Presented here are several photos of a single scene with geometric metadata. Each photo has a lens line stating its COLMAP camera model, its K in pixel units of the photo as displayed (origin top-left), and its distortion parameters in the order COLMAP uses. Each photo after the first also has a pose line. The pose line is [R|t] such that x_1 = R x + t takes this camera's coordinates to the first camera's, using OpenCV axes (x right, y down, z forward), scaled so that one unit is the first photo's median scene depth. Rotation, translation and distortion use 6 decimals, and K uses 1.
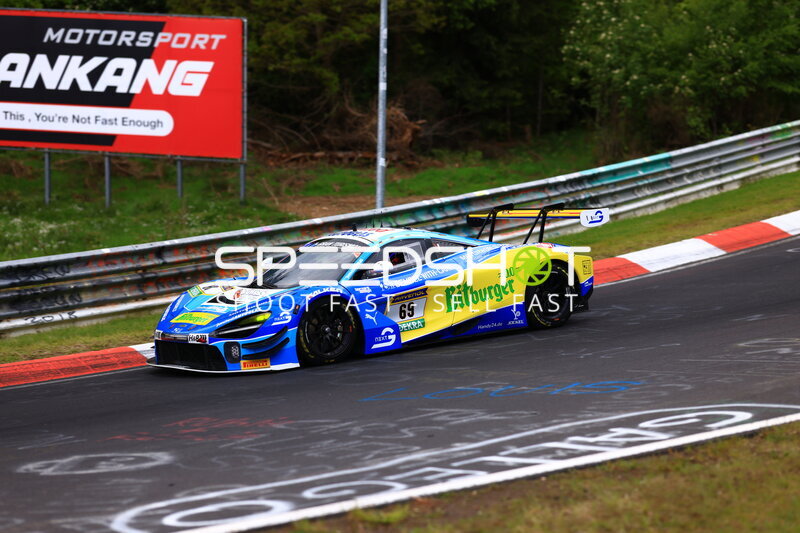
lens RADIAL K [[1902.2, 0, 397.8], [0, 1902.2, 265.7], [0, 0, 1]] dist [0.036399, 0.000000]
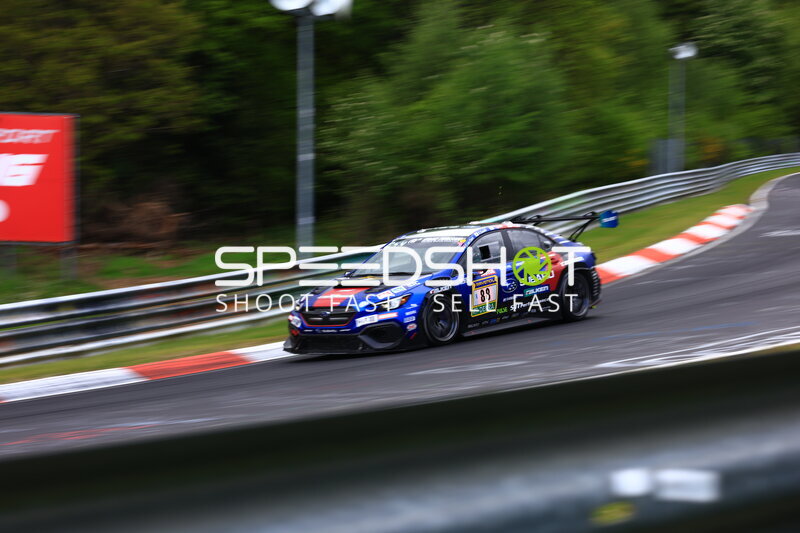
lens RADIAL K [[1902.2, 0, 387.3], [0, 1902.2, 270.6], [0, 0, 1]] dist [0.036399, 0.000000]
pose [[0.965288, -0.025368, 0.259951, -0.191141], [0.043521, 0.996980, -0.064316, 0.039119], [-0.257535, 0.073397, 0.963477, -0.105708]]
